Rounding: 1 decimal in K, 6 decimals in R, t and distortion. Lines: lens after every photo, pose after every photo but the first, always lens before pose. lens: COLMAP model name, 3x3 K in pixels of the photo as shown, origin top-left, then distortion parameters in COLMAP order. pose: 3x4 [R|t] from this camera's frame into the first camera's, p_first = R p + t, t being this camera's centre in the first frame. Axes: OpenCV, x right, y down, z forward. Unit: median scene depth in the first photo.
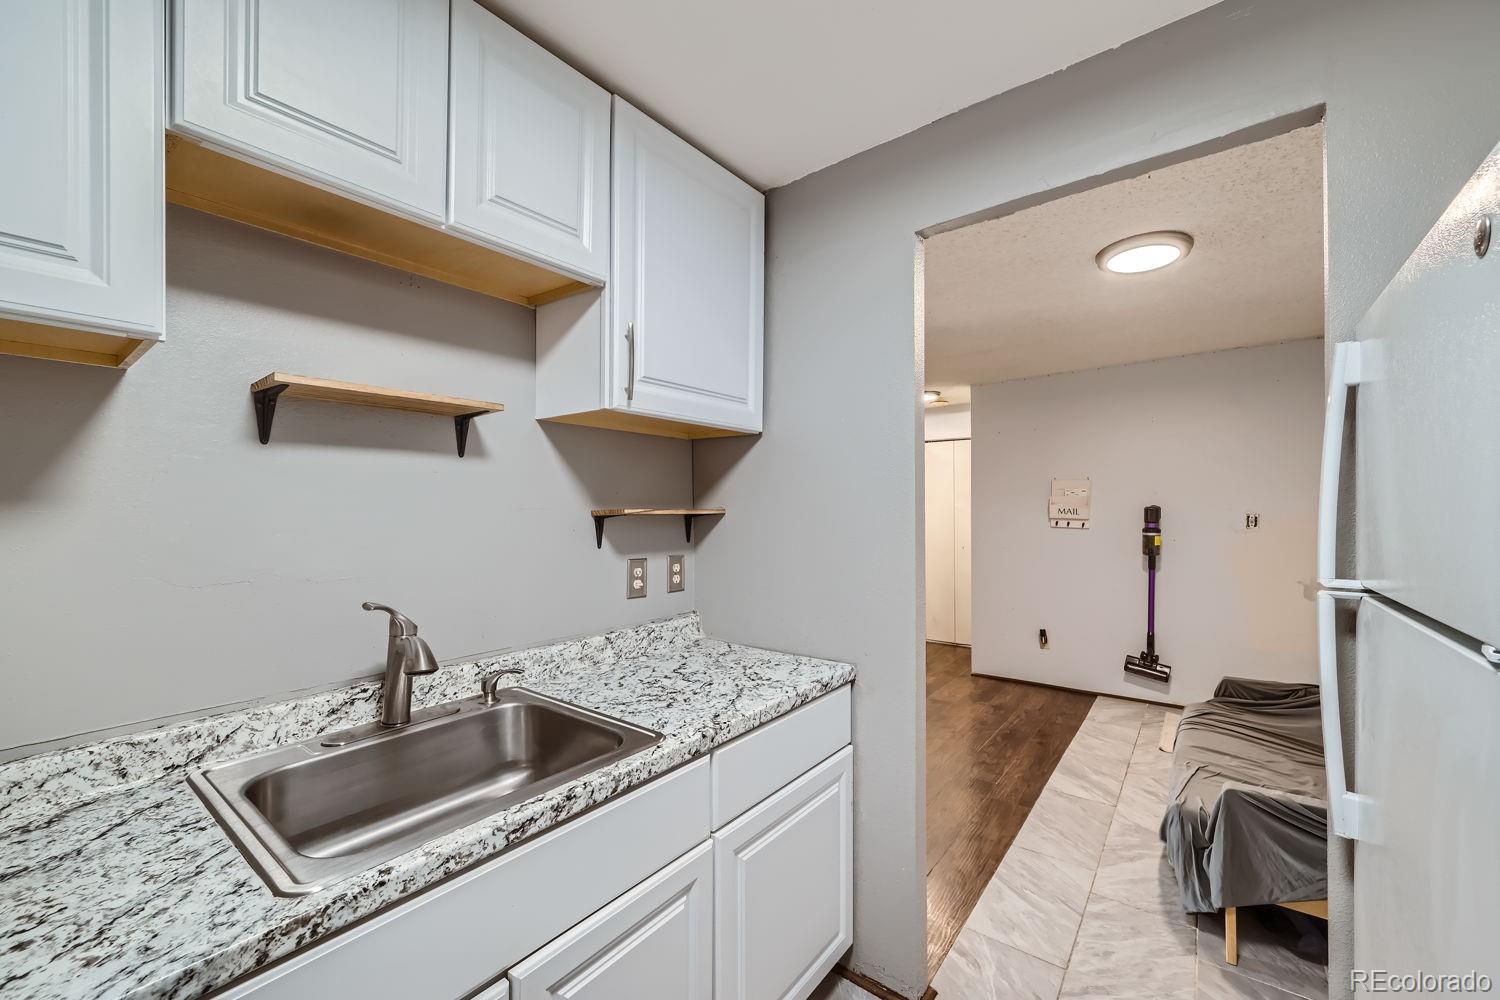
lens RADIAL K [[596.4, 0, 751.4], [0, 596.4, 506.9], [0, 0, 1]] dist [0.001802, 0.000068]
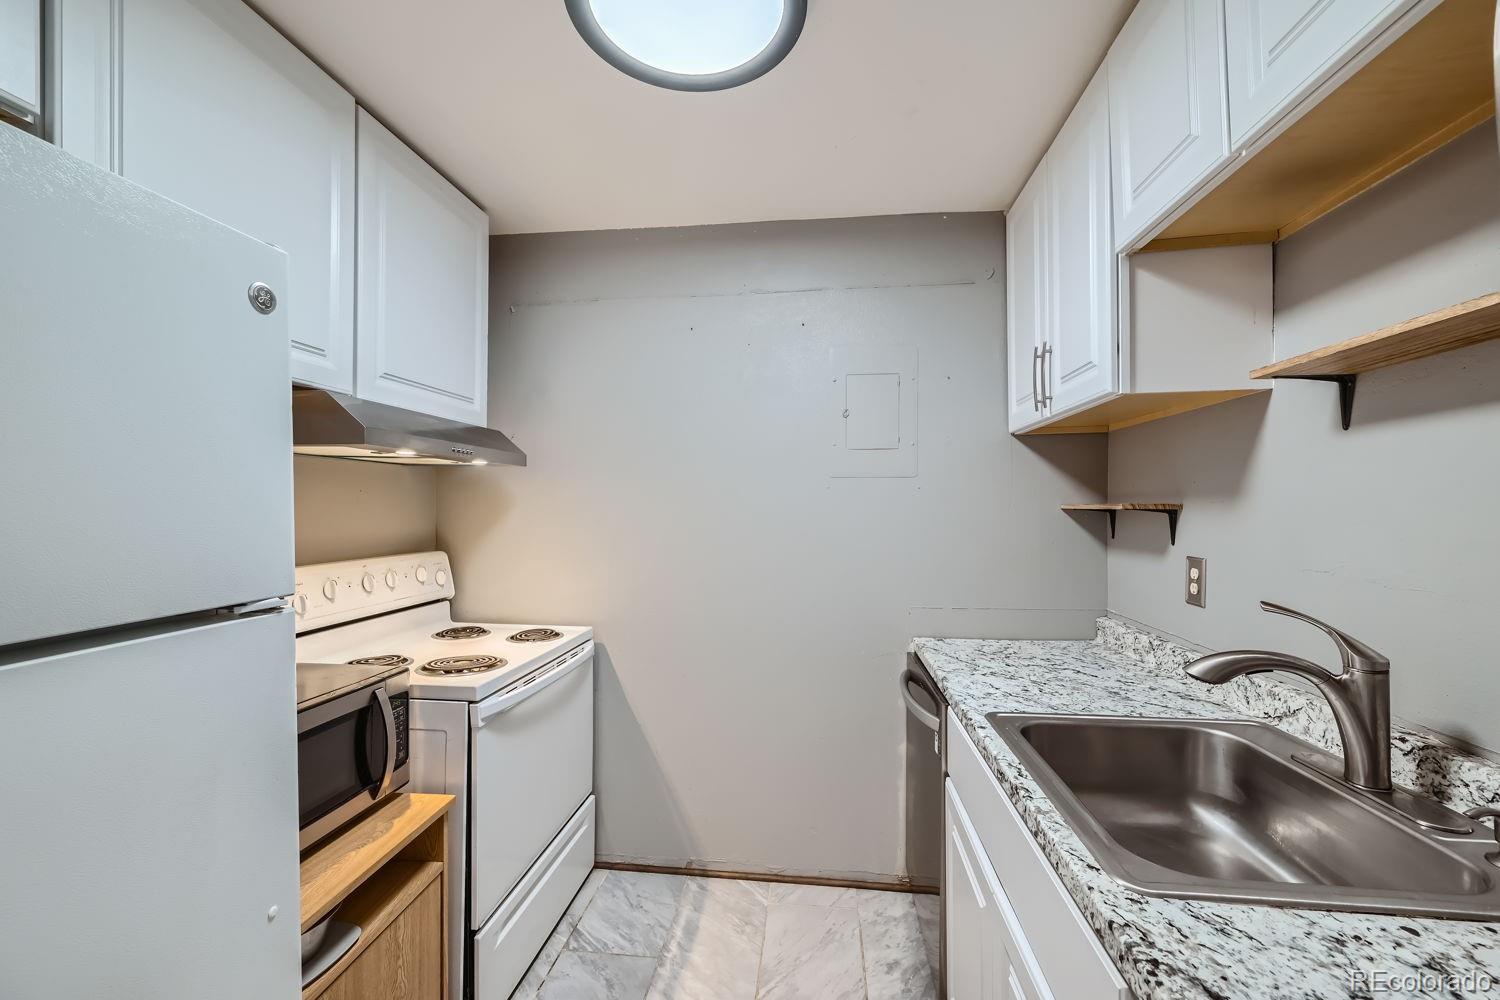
lens RADIAL K [[596.4, 0, 754.7], [0, 596.4, 500.5], [0, 0, 1]] dist [0.001802, 0.000068]
pose [[-0.851935, 0.000027, -0.523647, 0.520078], [0.006876, 0.999914, -0.011134, 0.011088], [0.523602, -0.013086, -0.851863, 1.436804]]
